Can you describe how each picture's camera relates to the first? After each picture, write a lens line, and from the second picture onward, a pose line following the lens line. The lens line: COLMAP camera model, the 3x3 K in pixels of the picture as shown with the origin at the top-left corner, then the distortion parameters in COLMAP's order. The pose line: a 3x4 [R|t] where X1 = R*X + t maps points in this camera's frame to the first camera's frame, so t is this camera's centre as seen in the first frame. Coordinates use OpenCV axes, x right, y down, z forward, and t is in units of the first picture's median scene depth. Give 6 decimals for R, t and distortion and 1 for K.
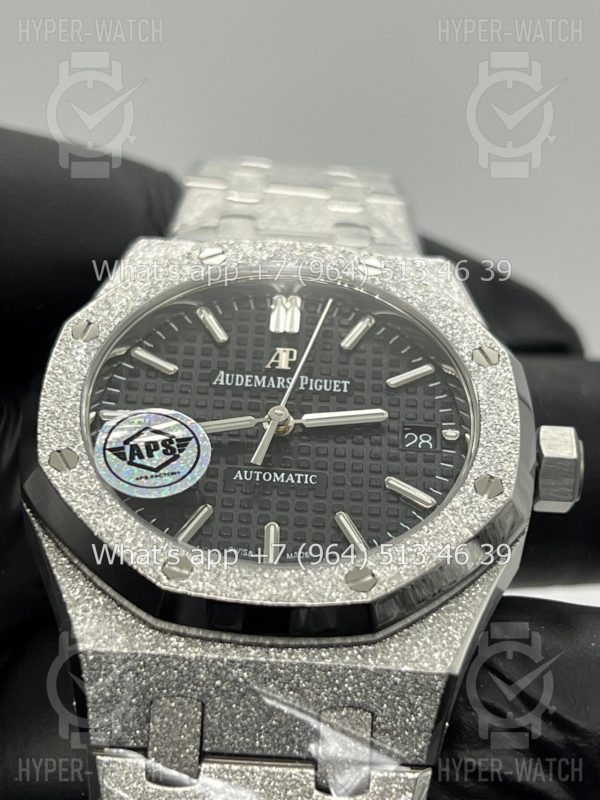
lens RADIAL K [[1880.9, 0, 300.0], [0, 1880.9, 400.0], [0, 0, 1]] dist [0.252198, -0.215262]
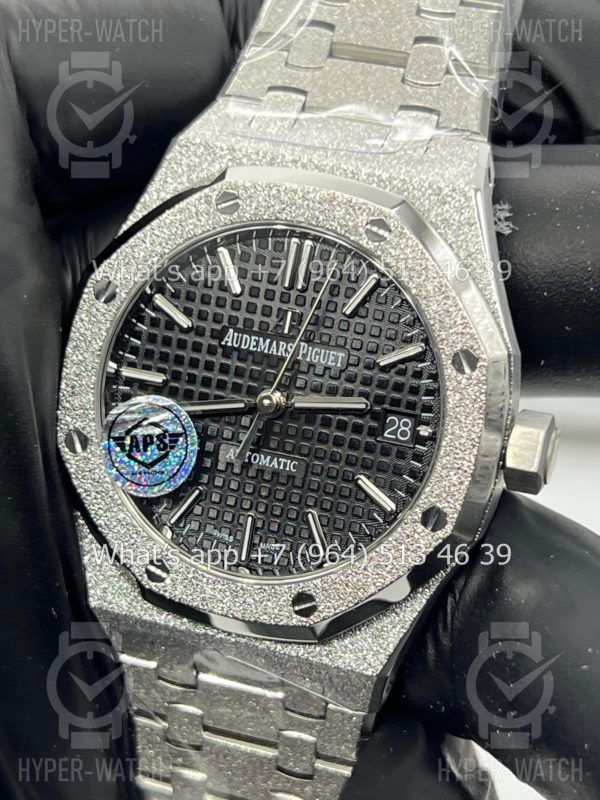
lens RADIAL K [[1880.9, 0, 300.0], [0, 1880.9, 400.0], [0, 0, 1]] dist [0.252198, -0.215262]
pose [[0.945460, 0.146882, -0.290742, 0.331376], [0.081304, 0.757905, 0.647279, -0.714669], [0.315428, -0.635615, 0.704626, 0.244398]]
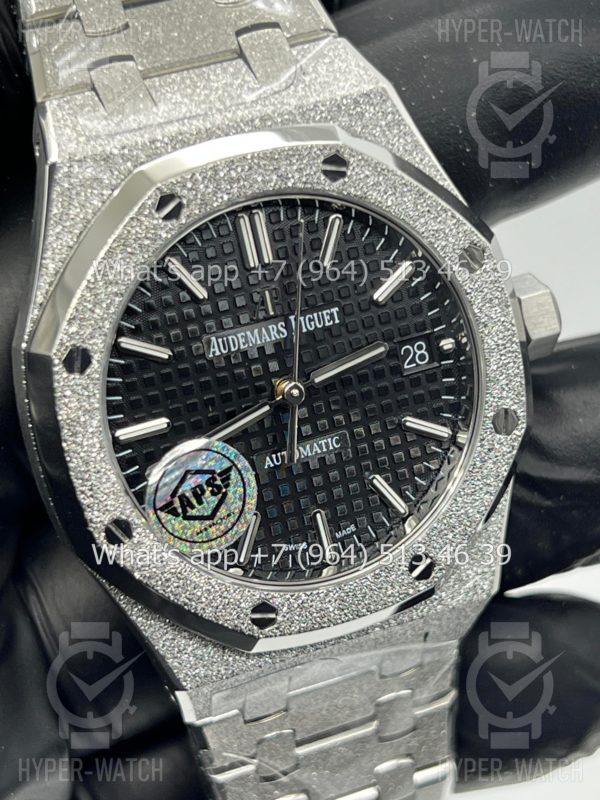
lens RADIAL K [[1880.9, 0, 300.0], [0, 1880.9, 400.0], [0, 0, 1]] dist [0.252198, -0.215262]
pose [[0.927375, -0.296125, 0.228662, -0.240602], [0.021413, 0.652184, 0.757758, -0.754788], [-0.373521, -0.697829, 0.611160, 0.402925]]
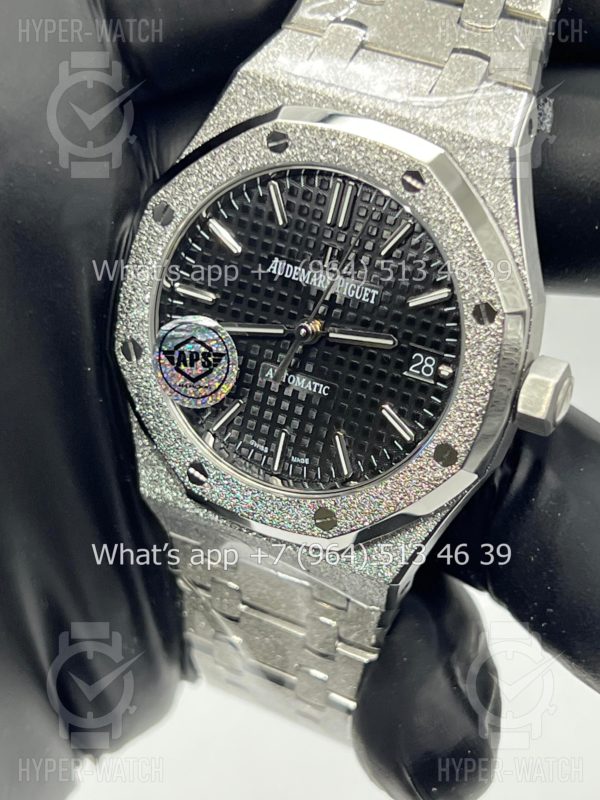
lens RADIAL K [[1880.9, 0, 300.0], [0, 1880.9, 400.0], [0, 0, 1]] dist [0.252198, -0.215262]
pose [[0.898094, 0.259010, -0.355446, 0.425940], [0.109056, 0.651801, 0.750508, -0.868131], [0.426069, -0.712790, 0.557132, 0.320828]]
